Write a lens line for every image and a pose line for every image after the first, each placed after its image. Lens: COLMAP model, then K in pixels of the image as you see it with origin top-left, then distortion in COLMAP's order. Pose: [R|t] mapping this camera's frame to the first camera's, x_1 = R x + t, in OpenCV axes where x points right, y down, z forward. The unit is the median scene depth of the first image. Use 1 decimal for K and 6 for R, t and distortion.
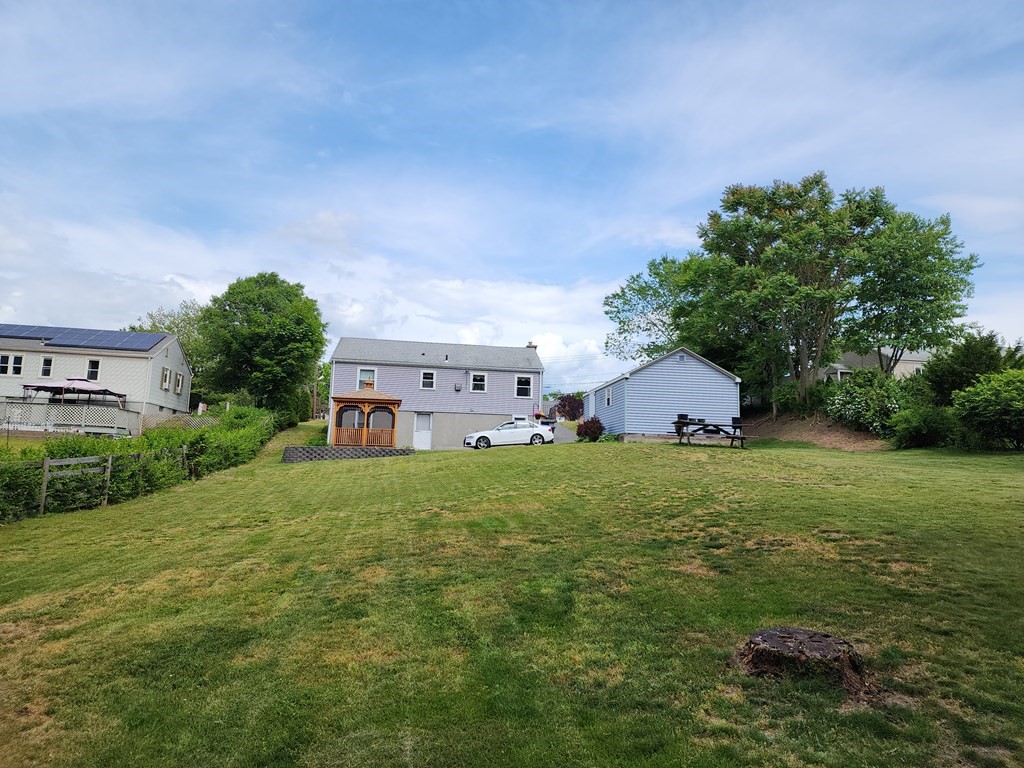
lens RADIAL K [[690.7, 0, 514.4], [0, 690.7, 382.0], [0, 0, 1]] dist [0.046339, -0.014649]
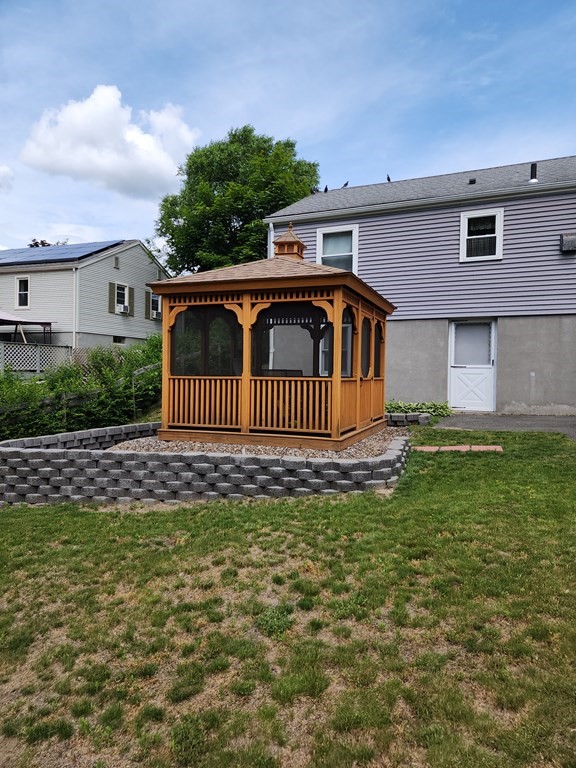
lens RADIAL K [[518.0, 0, 290.6], [0, 518.0, 377.4], [0, 0, 1]] dist [0.046339, -0.014649]
pose [[0.855434, -0.010087, -0.517813, -0.064905], [0.075371, 0.991591, 0.105199, 0.037095], [0.512398, -0.129019, 0.849001, 0.683176]]
